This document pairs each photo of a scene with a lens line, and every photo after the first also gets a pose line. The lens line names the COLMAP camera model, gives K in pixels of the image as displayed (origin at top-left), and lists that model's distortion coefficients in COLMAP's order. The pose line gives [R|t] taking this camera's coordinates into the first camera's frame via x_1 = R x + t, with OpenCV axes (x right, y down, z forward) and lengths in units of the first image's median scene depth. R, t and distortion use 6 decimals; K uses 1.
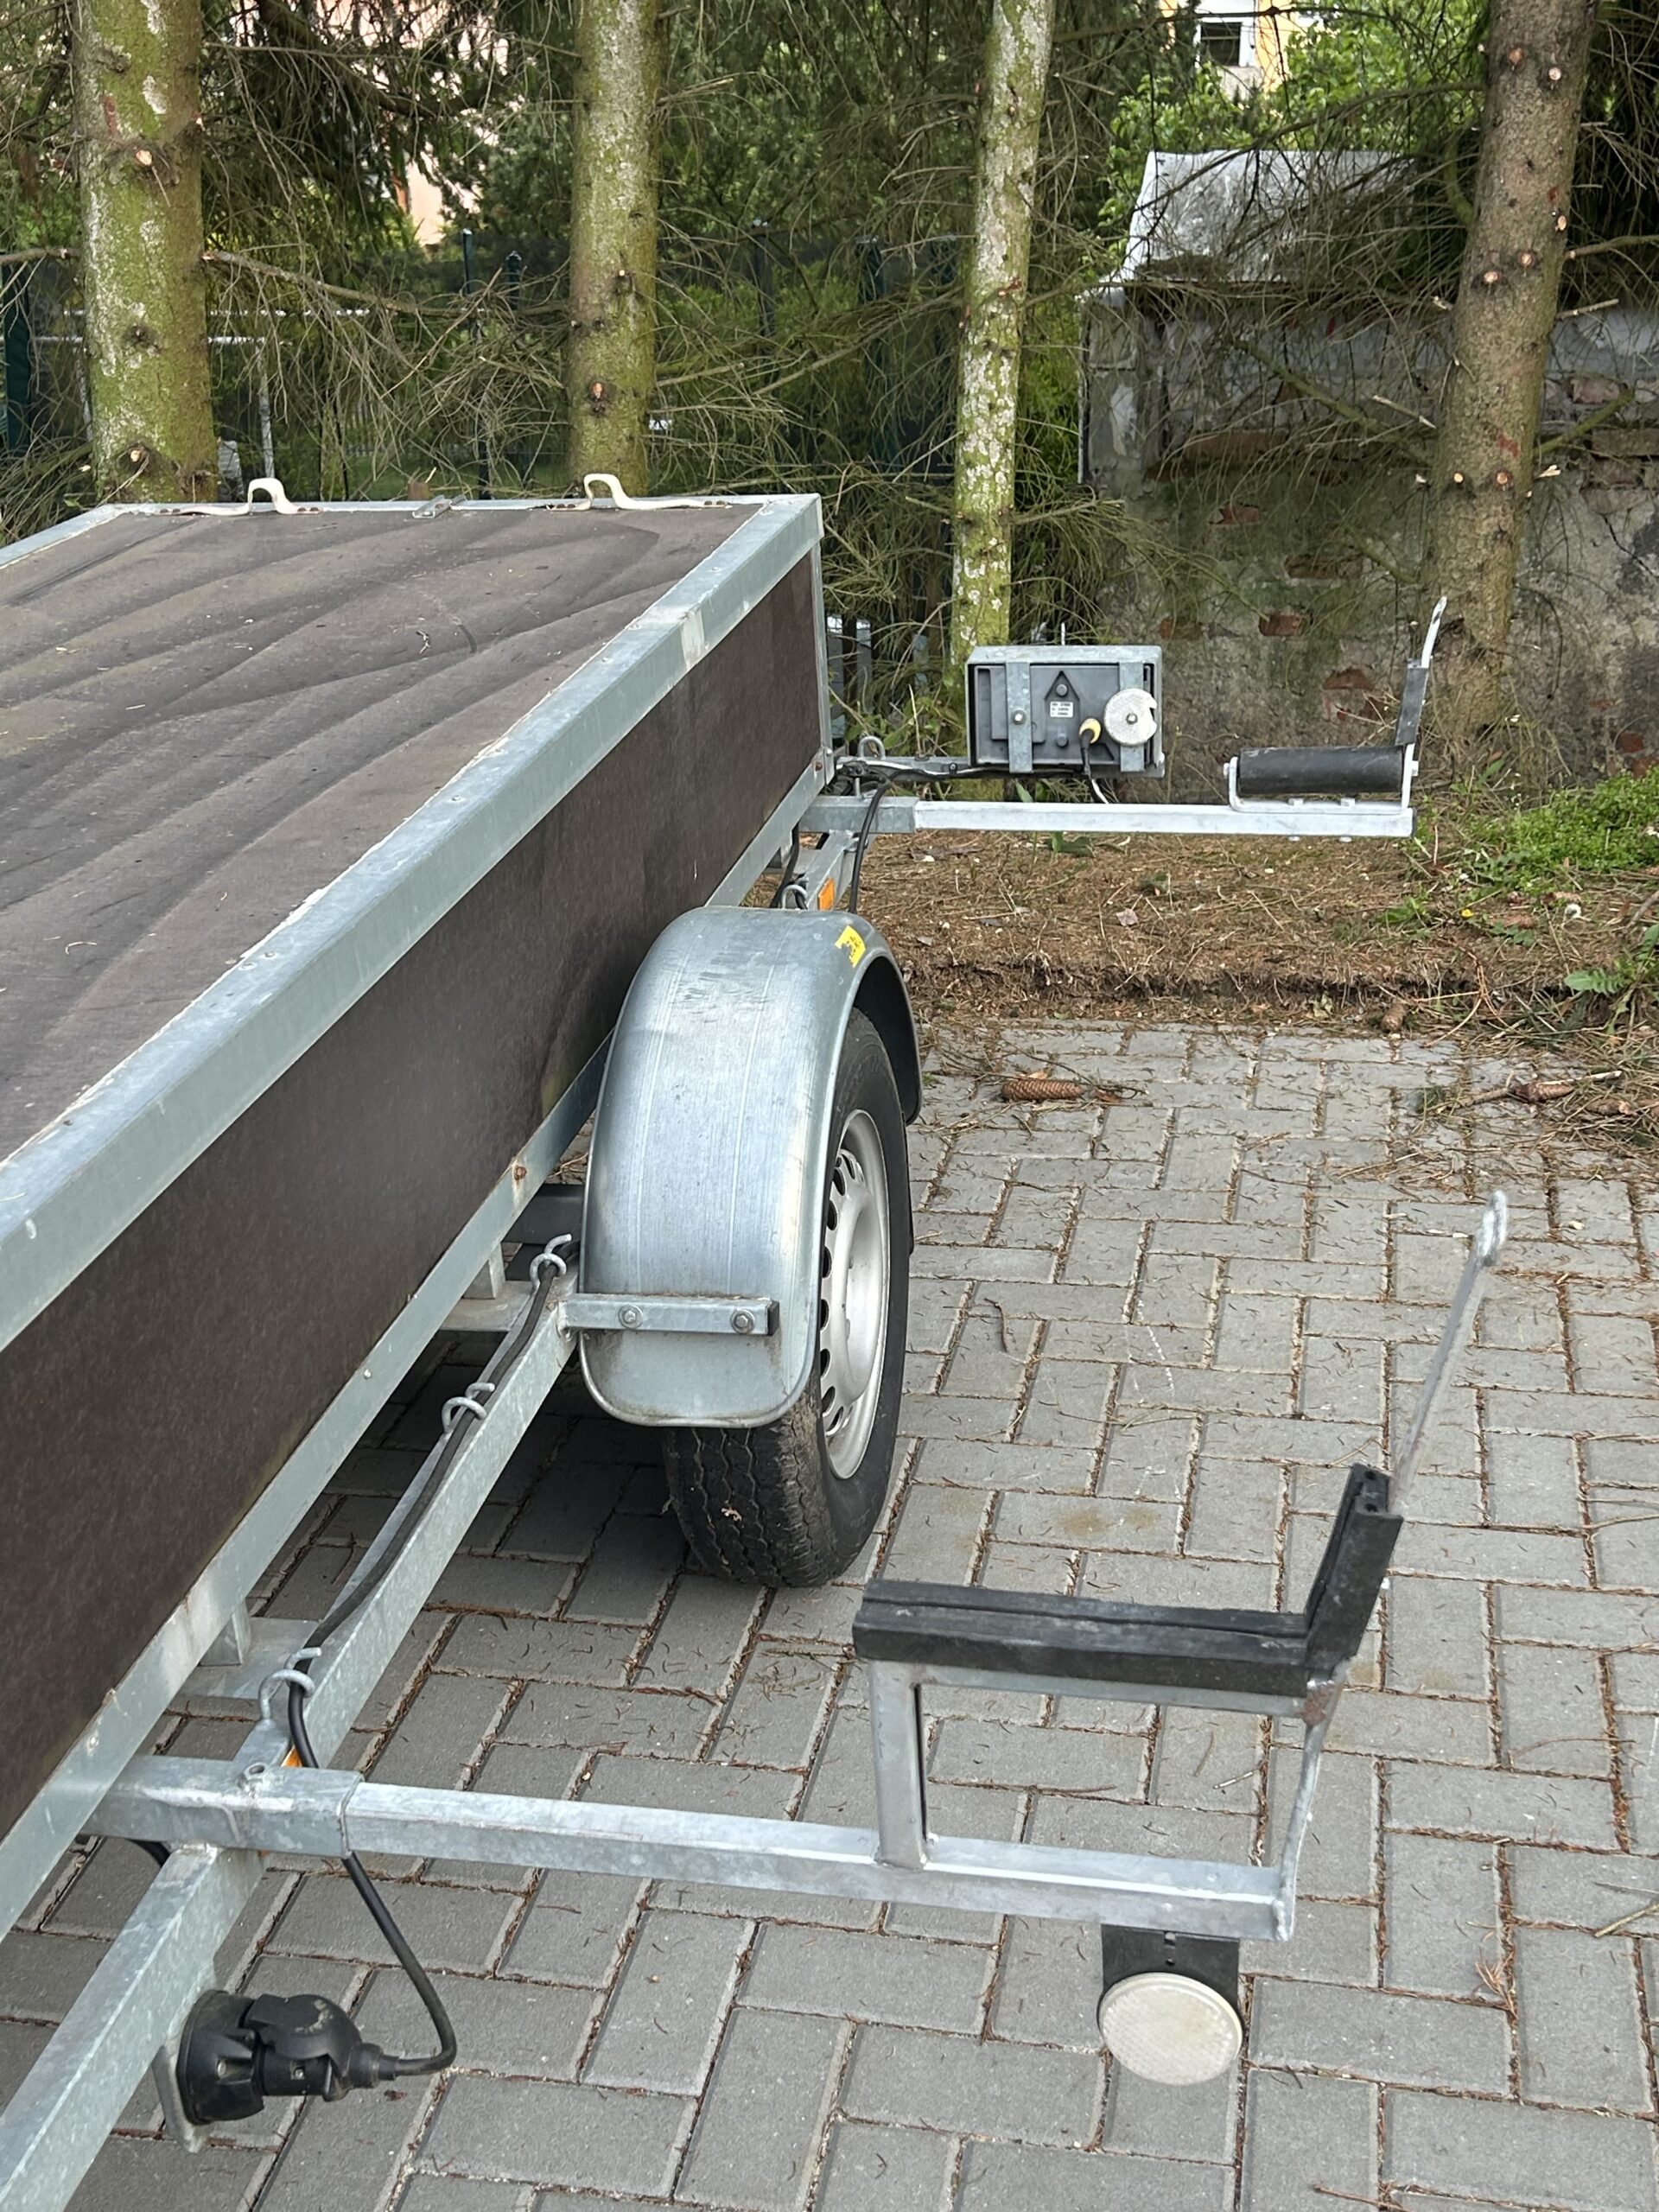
lens RADIAL K [[2640.2, 0, 805.4], [0, 2640.2, 1120.3], [0, 0, 1]] dist [0.160250, -0.393495]
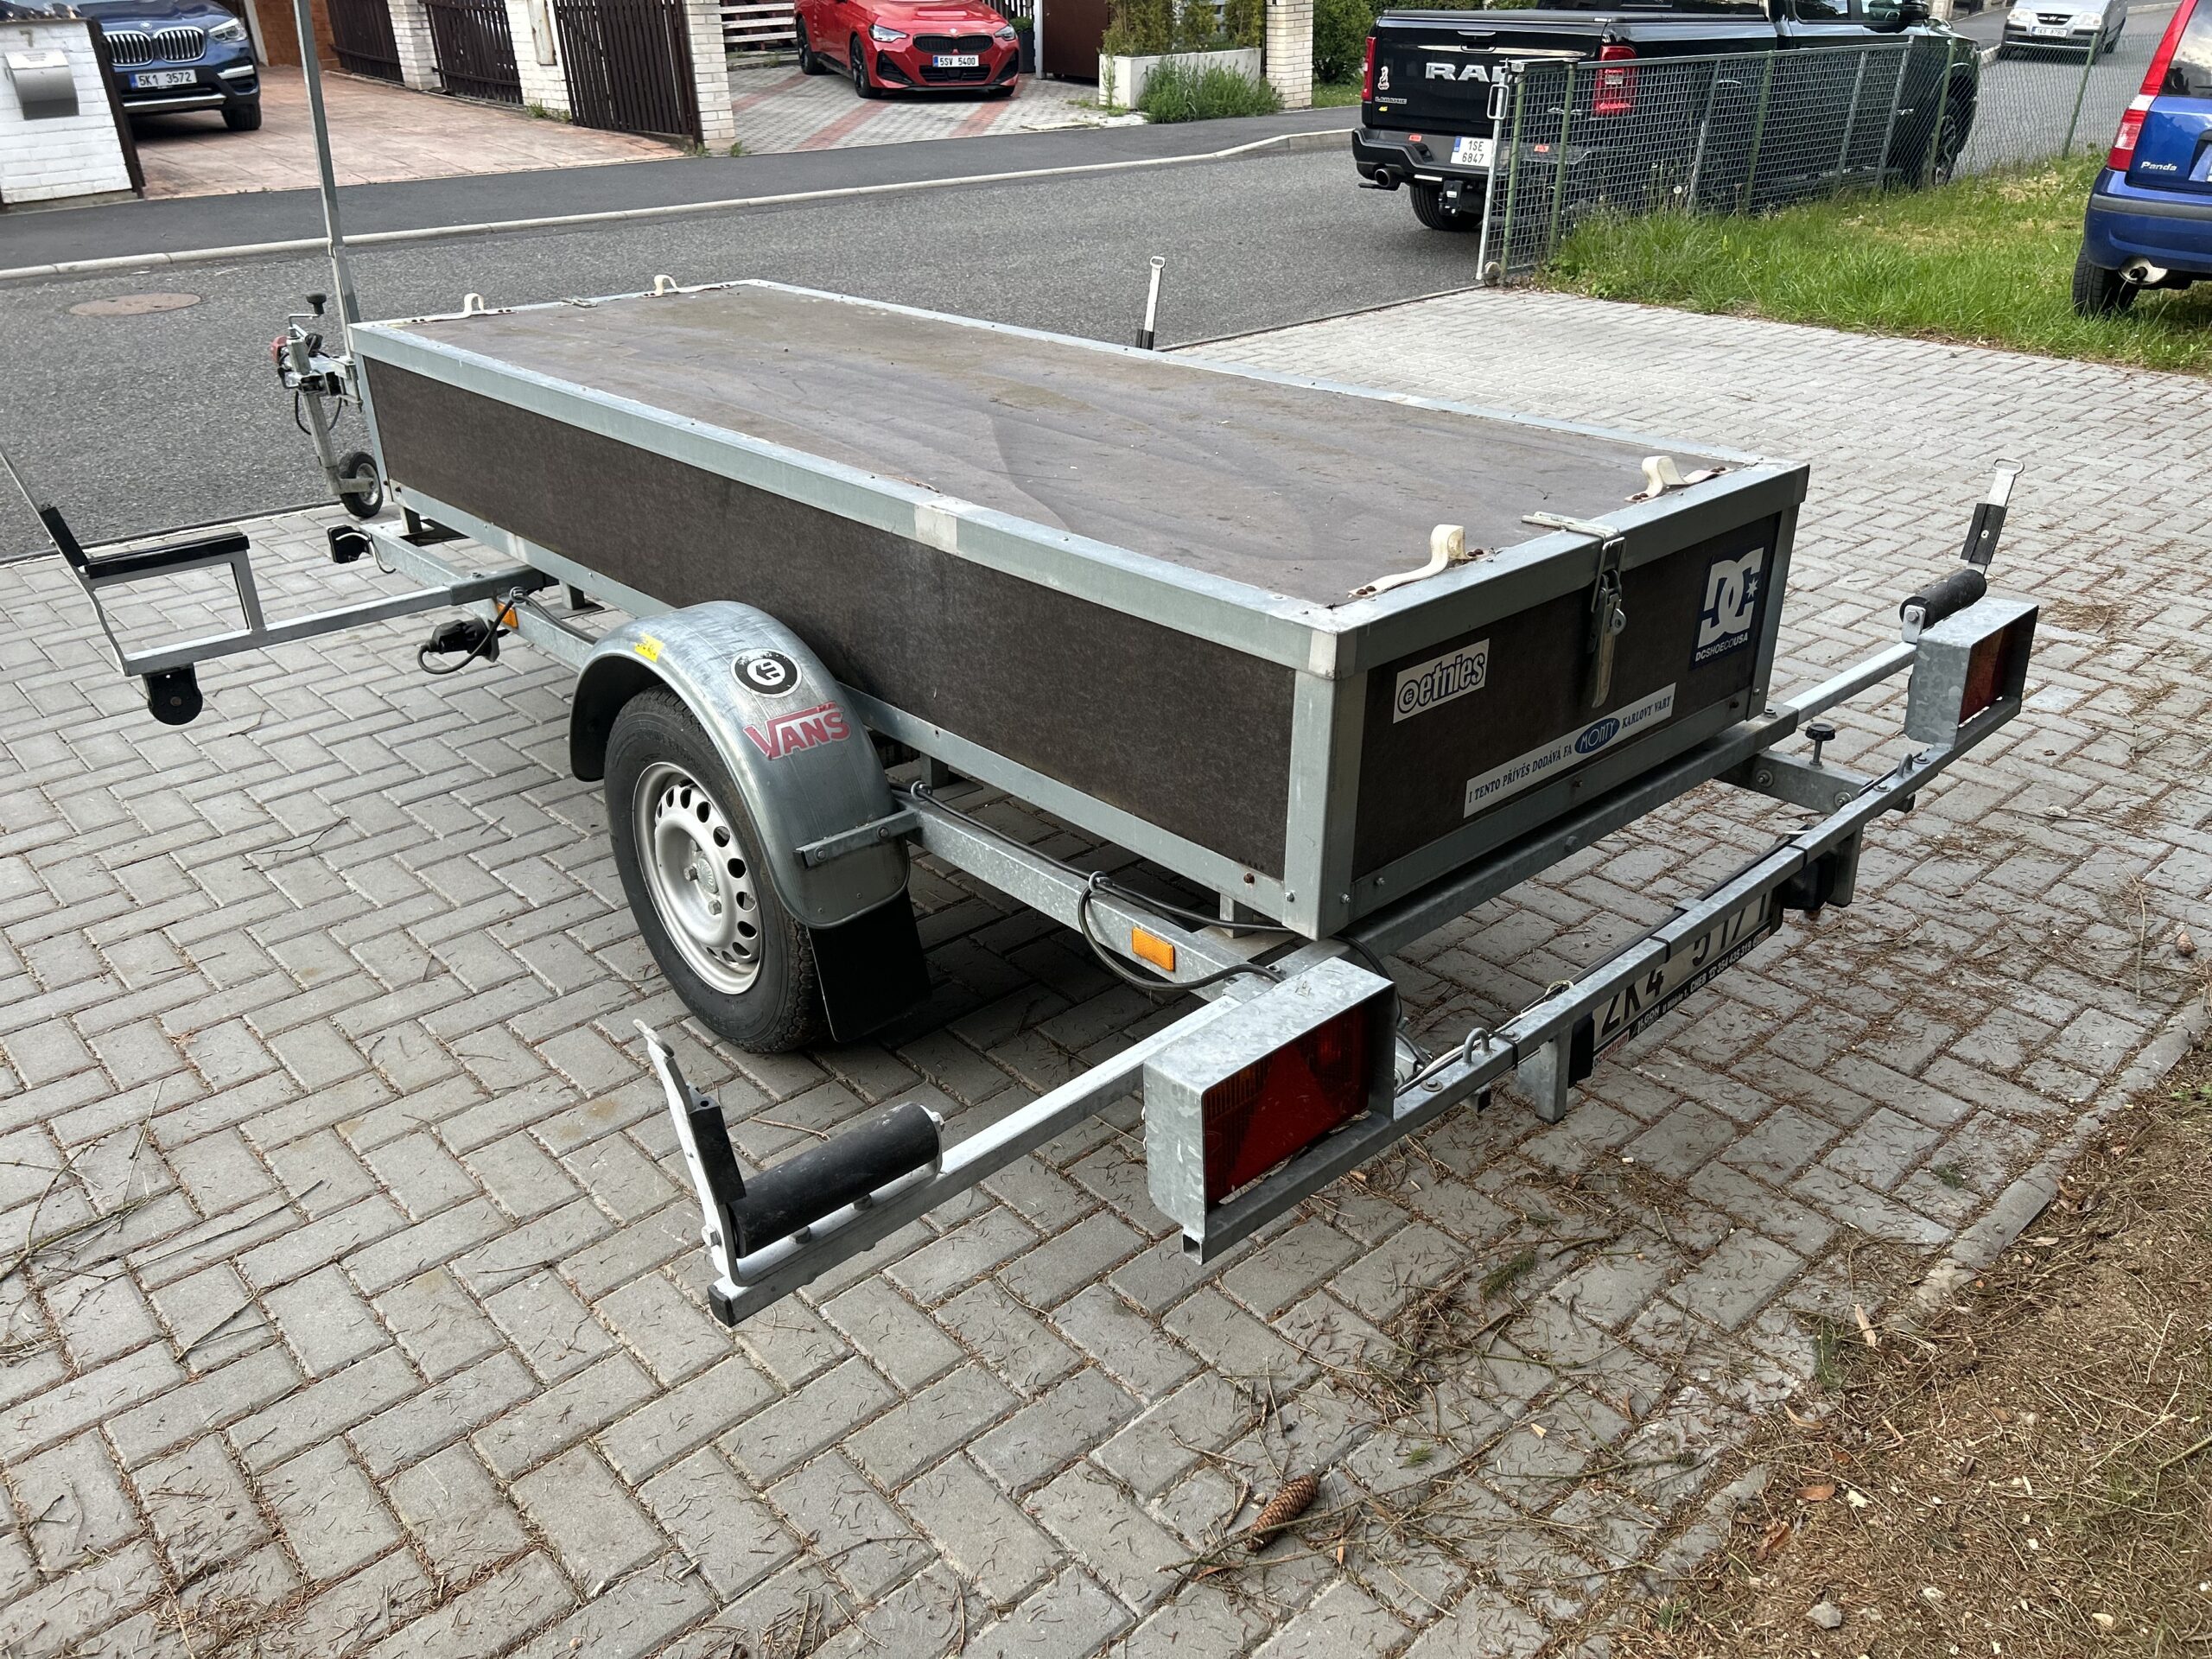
lens RADIAL K [[1656.9, 0, 1105.0], [0, 1656.9, 818.1], [0, 0, 1]] dist [0.017635, -0.004715]
pose [[-0.587887, 0.404294, -0.700668, 0.373137], [-0.275347, 0.714425, 0.643258, -0.445434], [0.760640, 0.571090, -0.308680, 1.025758]]
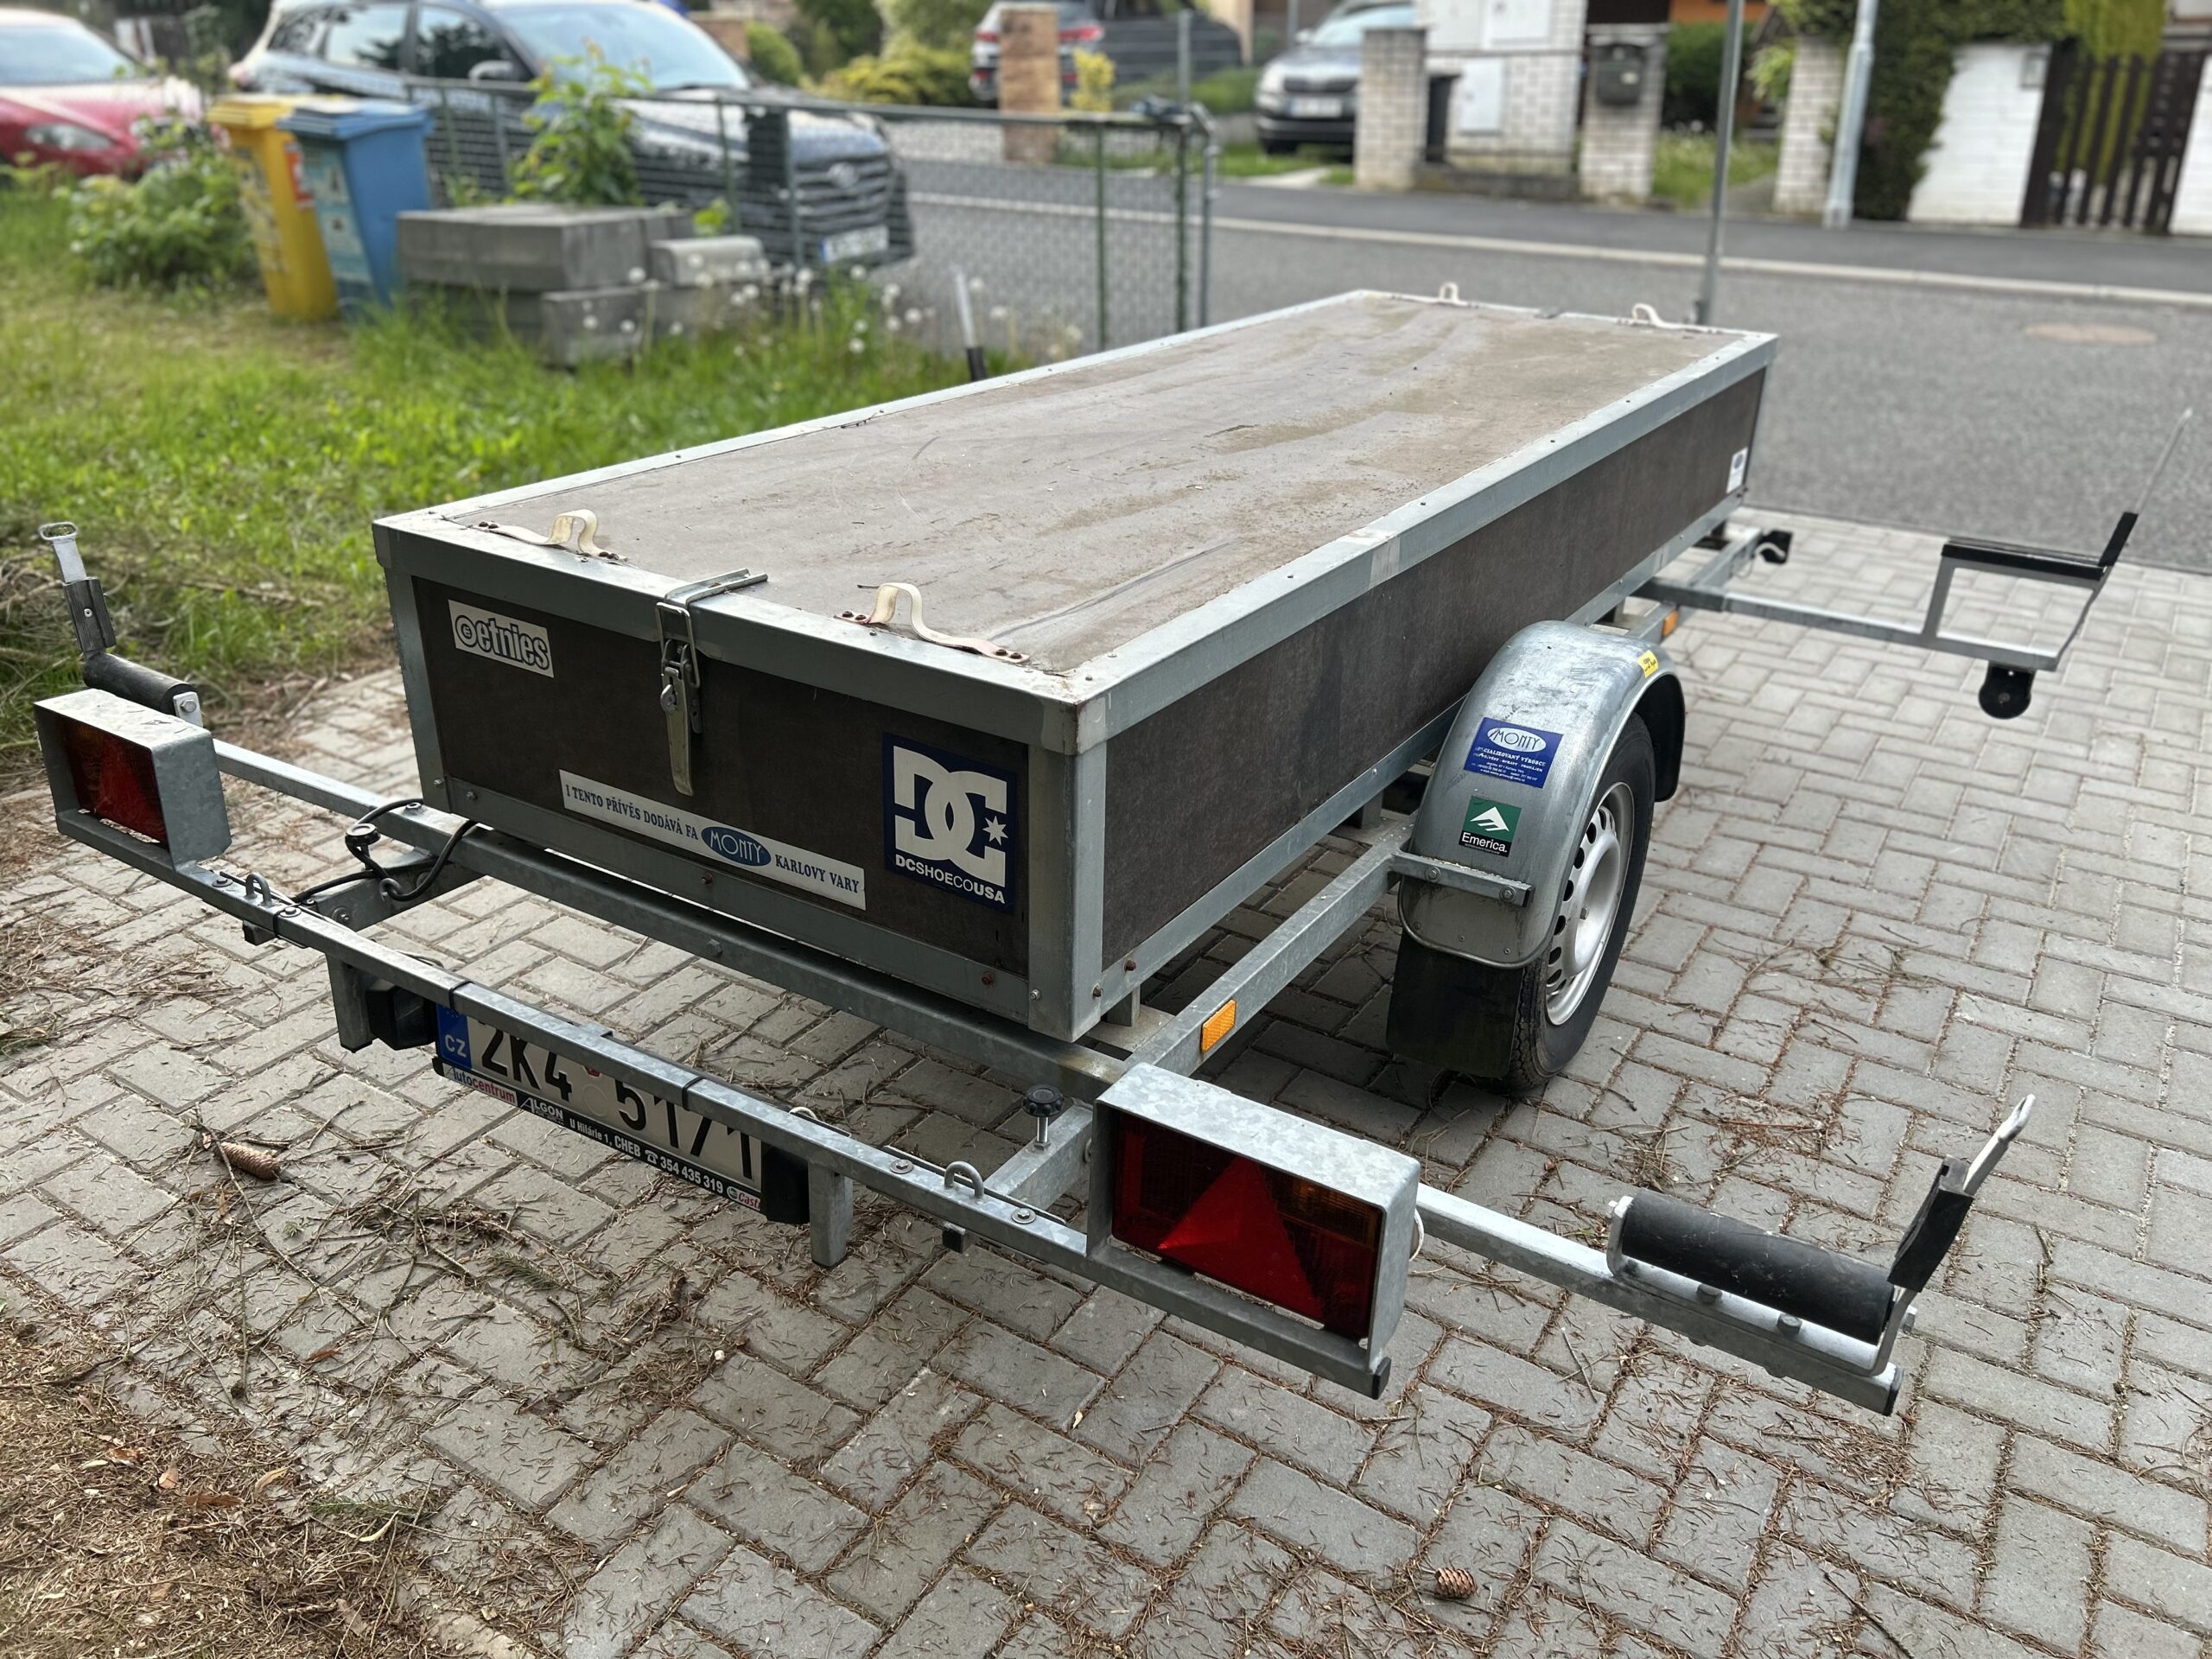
lens RADIAL K [[1684.3, 0, 1131.7], [0, 1684.3, 787.8], [0, 0, 1]] dist [0.045641, -0.059810]
pose [[-0.937282, -0.113388, 0.329614, -0.397860], [0.162942, 0.693415, 0.701873, -0.484866], [-0.308143, 0.711561, -0.631449, 1.224399]]
